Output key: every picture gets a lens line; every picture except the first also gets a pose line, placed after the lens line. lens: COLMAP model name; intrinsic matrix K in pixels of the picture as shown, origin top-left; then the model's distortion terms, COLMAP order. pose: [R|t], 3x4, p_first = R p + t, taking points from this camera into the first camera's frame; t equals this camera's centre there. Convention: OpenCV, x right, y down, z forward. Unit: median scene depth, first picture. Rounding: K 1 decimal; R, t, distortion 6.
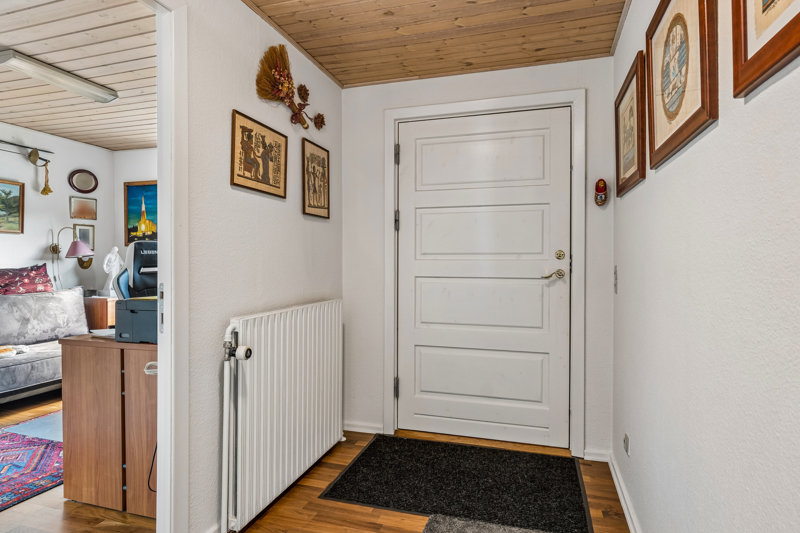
lens RADIAL K [[453.6, 0, 400.6], [0, 453.6, 259.6], [0, 0, 1]] dist [0.001675, 0.000116]
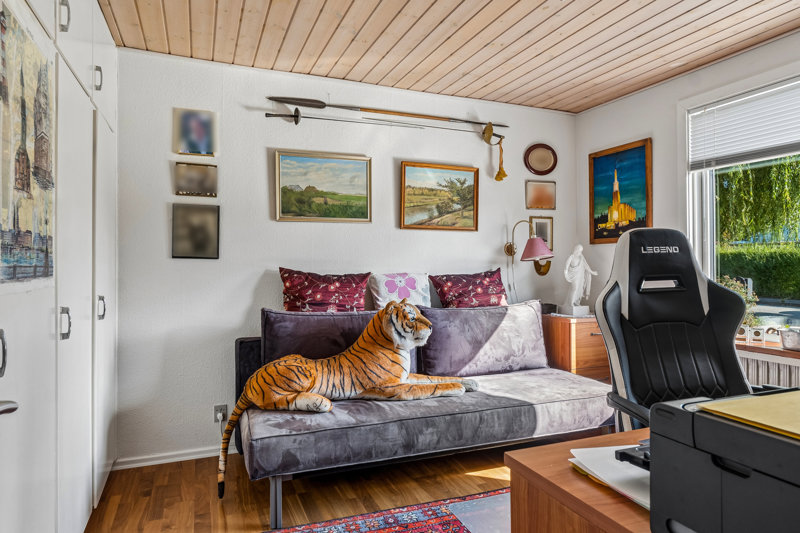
lens RADIAL K [[507.2, 0, 400.0], [0, 507.2, 266.5], [0, 0, 1]] dist [0.001864, -0.000019]
pose [[0.643558, 0.005705, -0.765376, -0.227324], [0.001727, 0.999959, 0.008906, -0.002515], [0.765396, -0.007053, 0.643521, 0.311092]]
